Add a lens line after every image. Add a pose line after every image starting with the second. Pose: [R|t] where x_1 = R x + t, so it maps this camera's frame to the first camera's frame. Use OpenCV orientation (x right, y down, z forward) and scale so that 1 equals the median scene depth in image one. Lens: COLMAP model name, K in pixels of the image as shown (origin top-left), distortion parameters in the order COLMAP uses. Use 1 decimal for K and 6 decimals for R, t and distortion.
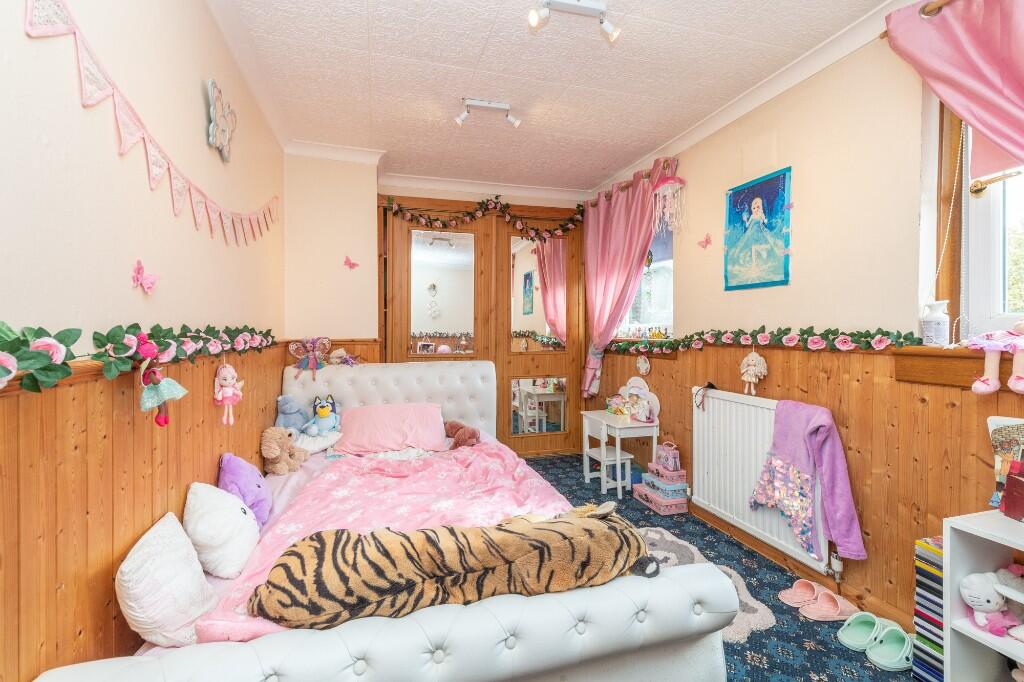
lens RADIAL K [[409.0, 0, 515.9], [0, 409.0, 329.3], [0, 0, 1]] dist [0.008521, -0.005398]
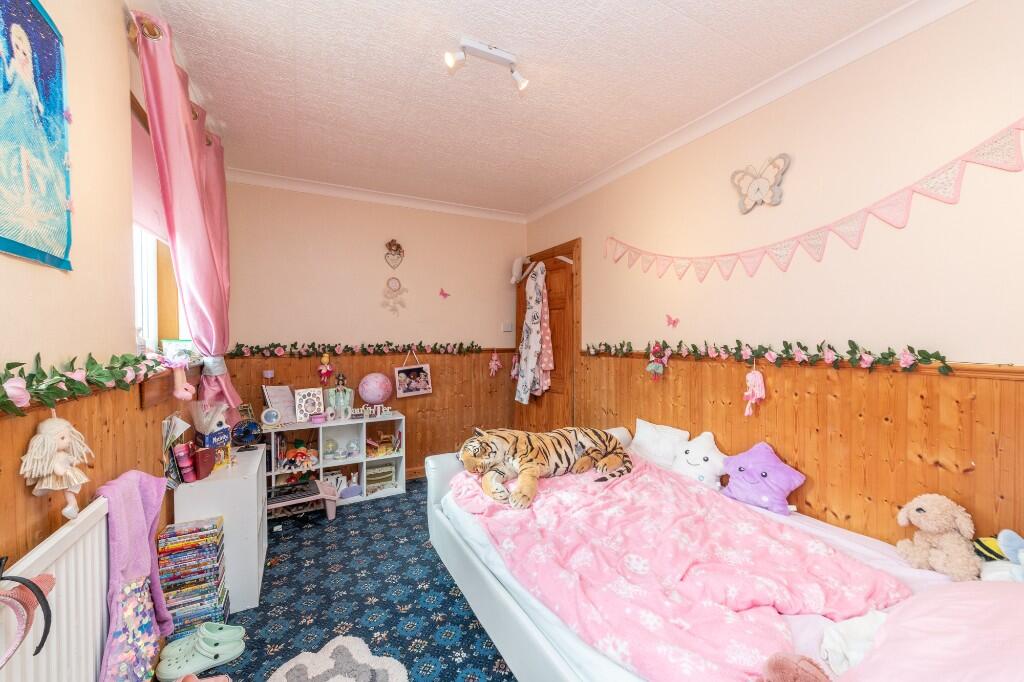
lens RADIAL K [[399.6, 0, 514.1], [0, 399.6, 340.7], [0, 0, 1]] dist [0.013977, -0.005053]
pose [[-0.985733, 0.009608, -0.168040, 0.195914], [0.008312, 0.999930, 0.008414, -0.021372], [0.168110, 0.006897, -0.985744, 1.489975]]
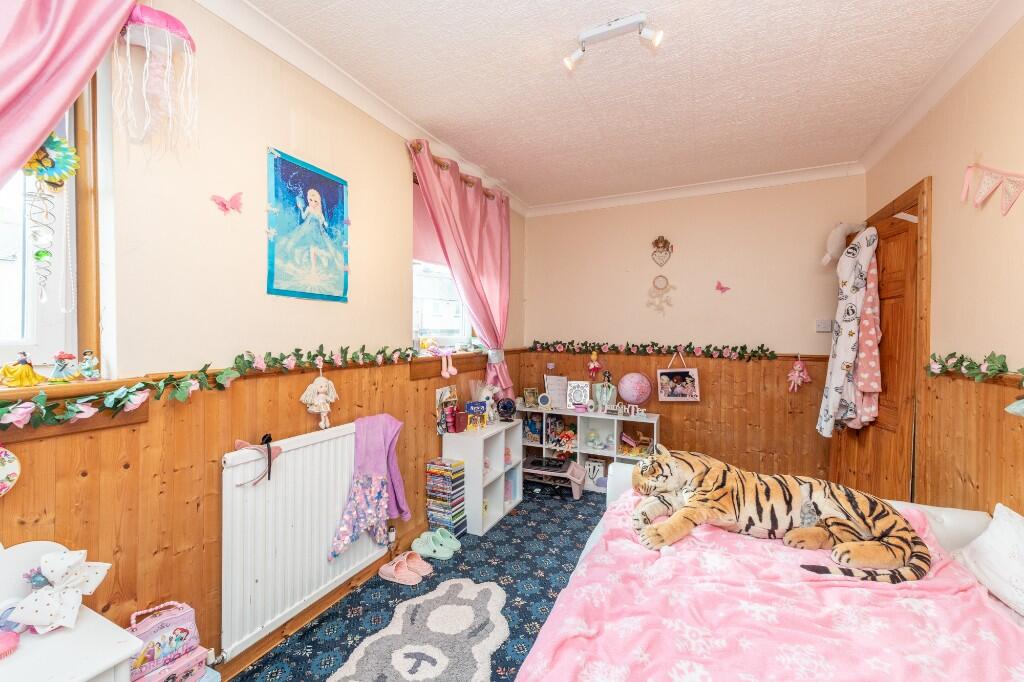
lens RADIAL K [[407.5, 0, 519.8], [0, 407.5, 334.7], [0, 0, 1]] dist [0.015174, -0.005989]
pose [[-0.731133, -0.004525, 0.682220, -0.281657], [-0.007036, 0.999975, -0.000907, -0.031964], [-0.682199, -0.005463, -0.731146, 1.344666]]
